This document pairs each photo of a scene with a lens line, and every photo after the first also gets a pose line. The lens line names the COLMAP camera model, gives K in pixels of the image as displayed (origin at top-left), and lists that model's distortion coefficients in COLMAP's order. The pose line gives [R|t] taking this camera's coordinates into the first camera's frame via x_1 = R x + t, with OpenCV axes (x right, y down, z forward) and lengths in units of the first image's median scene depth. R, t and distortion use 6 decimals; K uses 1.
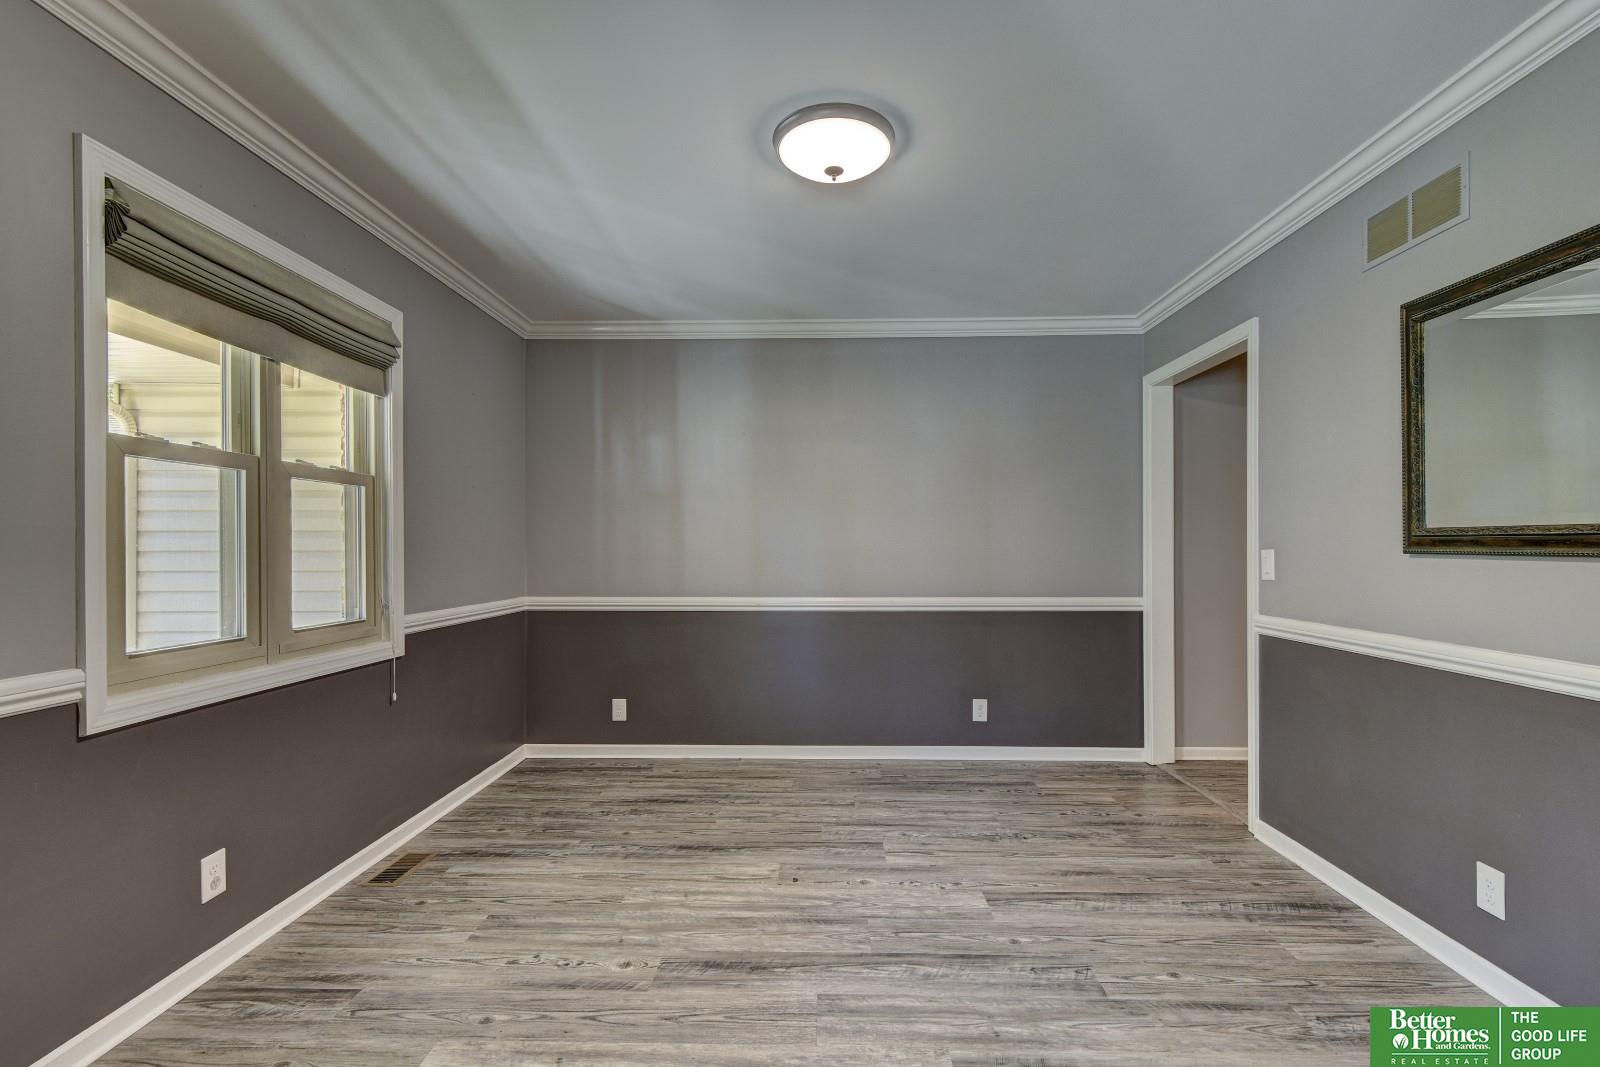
lens RADIAL K [[720.9, 0, 814.2], [0, 720.9, 545.2], [0, 0, 1]] dist [0.007806, -0.000616]
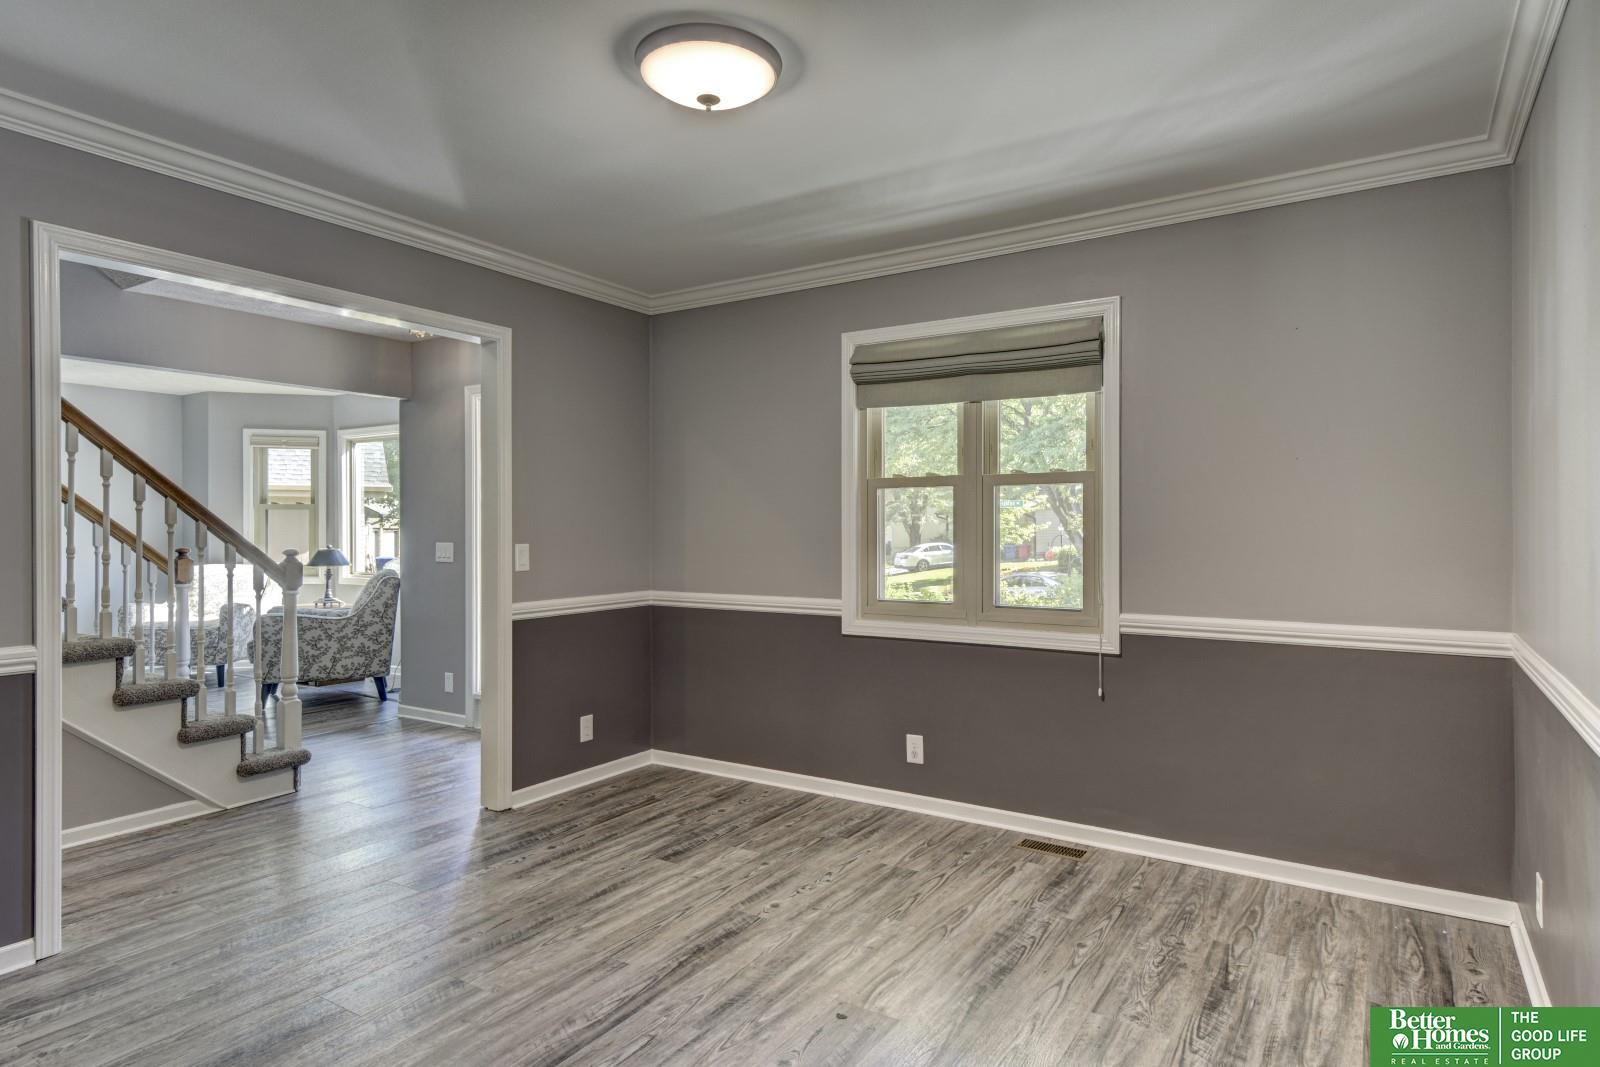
lens RADIAL K [[912.3, 0, 808.2], [0, 912.3, 526.9], [0, 0, 1]] dist [0.017012, -0.000199]
pose [[-0.534866, 0.001889, -0.844935, 0.815805], [0.006555, 0.999977, -0.001914, -0.020493], [0.844911, -0.006562, -0.534866, 1.575123]]
